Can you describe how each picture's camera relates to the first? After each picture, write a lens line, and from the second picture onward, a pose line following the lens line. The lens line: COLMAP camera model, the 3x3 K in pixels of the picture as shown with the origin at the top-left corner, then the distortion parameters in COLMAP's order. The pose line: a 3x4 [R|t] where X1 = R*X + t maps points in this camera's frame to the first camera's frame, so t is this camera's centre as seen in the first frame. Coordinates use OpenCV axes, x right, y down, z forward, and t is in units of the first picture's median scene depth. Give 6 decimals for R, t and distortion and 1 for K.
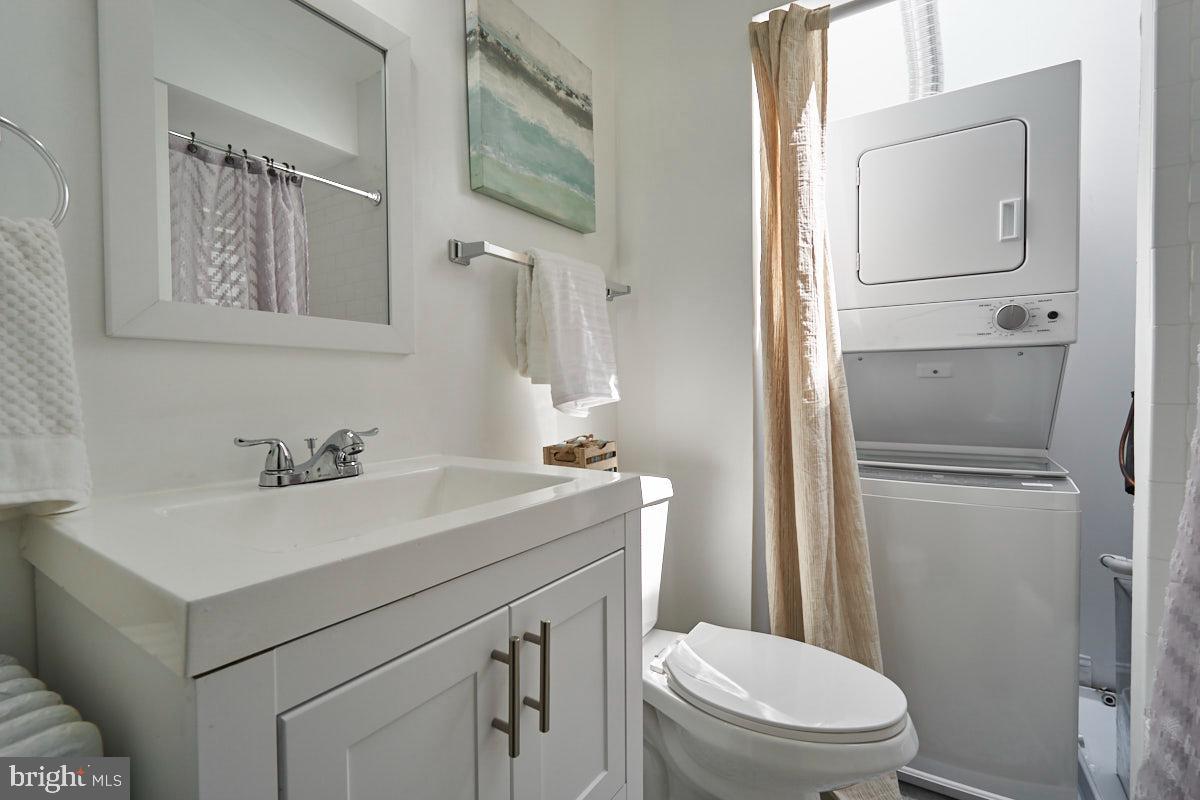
lens RADIAL K [[539.3, 0, 607.4], [0, 539.3, 392.5], [0, 0, 1]] dist [0.000180, -0.001880]
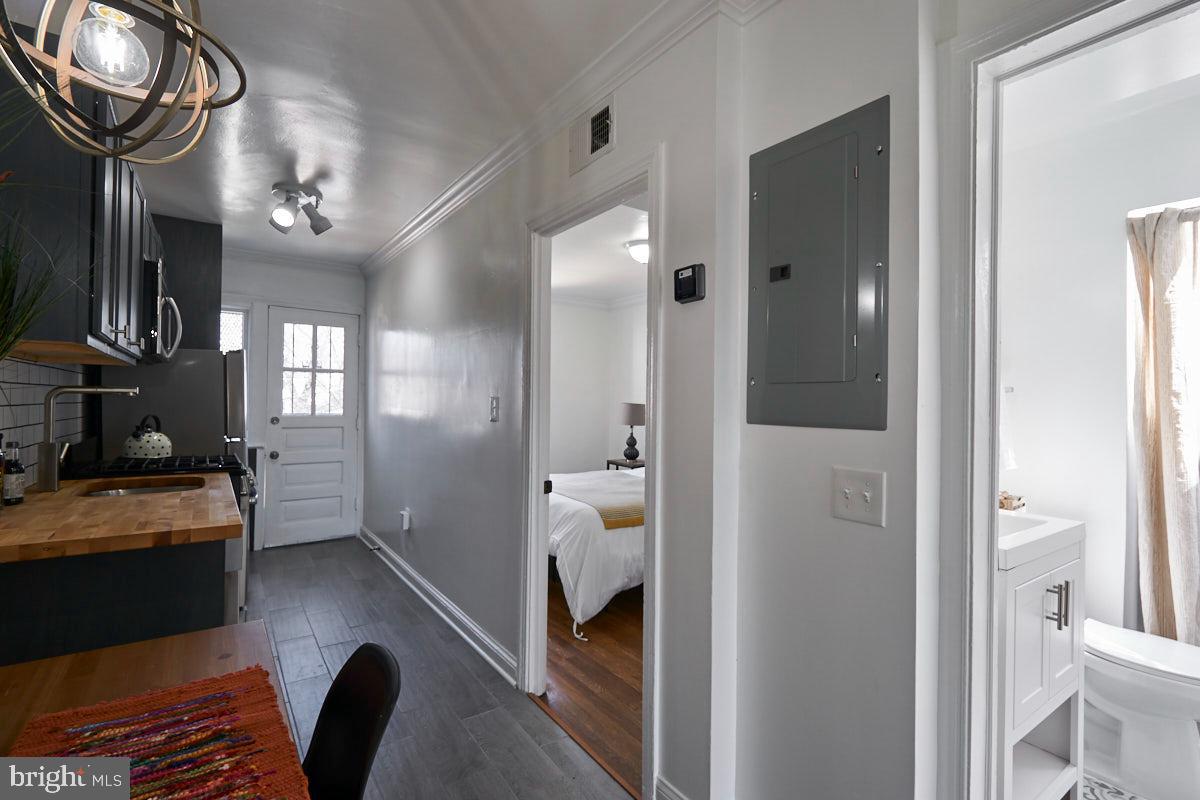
lens RADIAL K [[539.3, 0, 587.8], [0, 539.3, 399.6], [0, 0, 1]] dist [0.000180, -0.001880]
pose [[0.923883, 0.016802, -0.382306, -0.551300], [-0.025779, 0.999499, -0.018370, -0.130471], [0.381806, 0.026827, 0.923853, -0.952466]]
